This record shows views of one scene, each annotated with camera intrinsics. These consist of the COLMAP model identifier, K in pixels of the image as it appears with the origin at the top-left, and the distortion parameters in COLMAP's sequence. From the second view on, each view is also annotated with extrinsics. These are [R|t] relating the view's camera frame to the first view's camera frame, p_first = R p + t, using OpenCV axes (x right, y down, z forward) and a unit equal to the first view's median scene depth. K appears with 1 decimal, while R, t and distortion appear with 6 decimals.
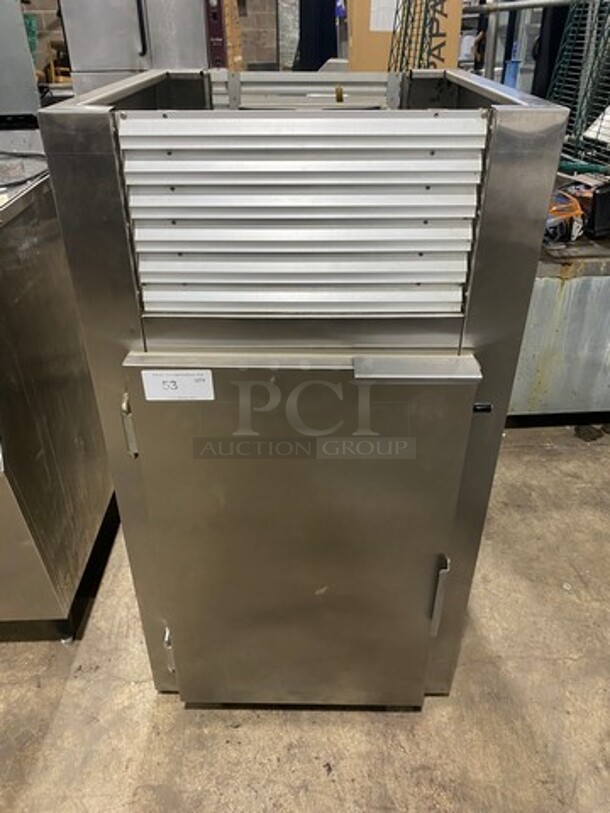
lens RADIAL K [[598.6, 0, 300.8], [0, 598.6, 408.0], [0, 0, 1]] dist [0.183944, -0.134555]
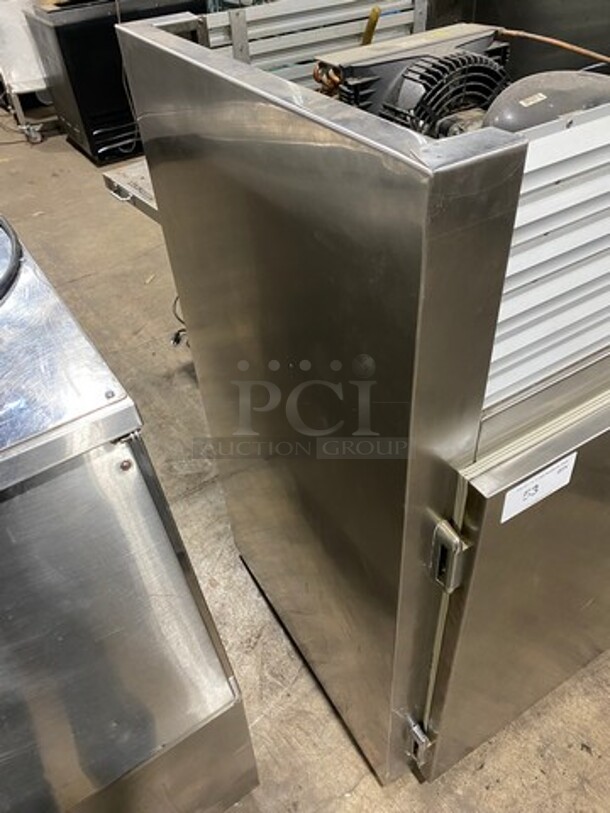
lens RADIAL K [[598.6, 0, 300.8], [0, 598.6, 408.0], [0, 0, 1]] dist [0.183944, -0.134555]
pose [[0.845427, -0.390554, 0.364308, -0.477674], [0.334901, 0.919003, 0.208027, -0.258840], [-0.416046, -0.053865, 0.907747, 0.321201]]
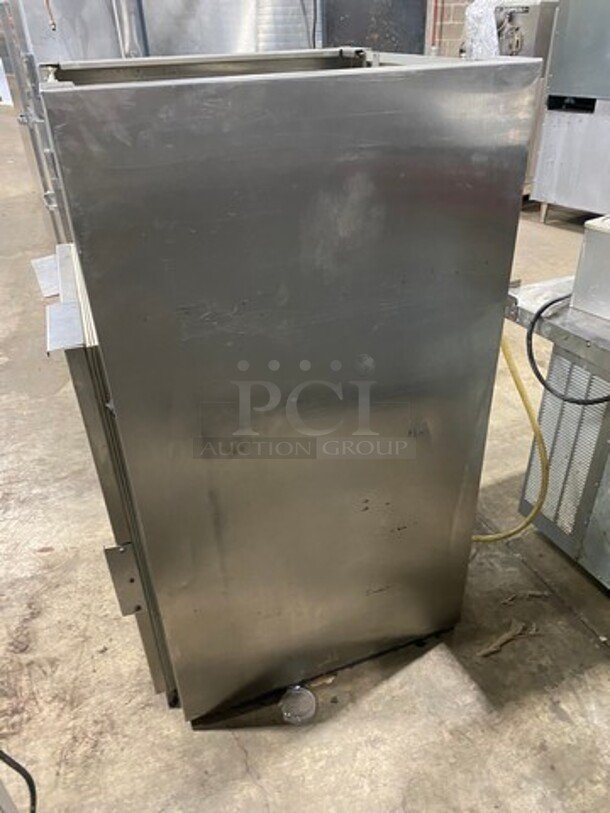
lens RADIAL K [[598.6, 0, 300.8], [0, 598.6, 408.0], [0, 0, 1]] dist [0.183944, -0.134555]
pose [[0.372667, 0.465288, -0.802886, 0.882644], [-0.483856, 0.835718, 0.259729, -0.266837], [0.791835, 0.291689, 0.536577, 0.542950]]
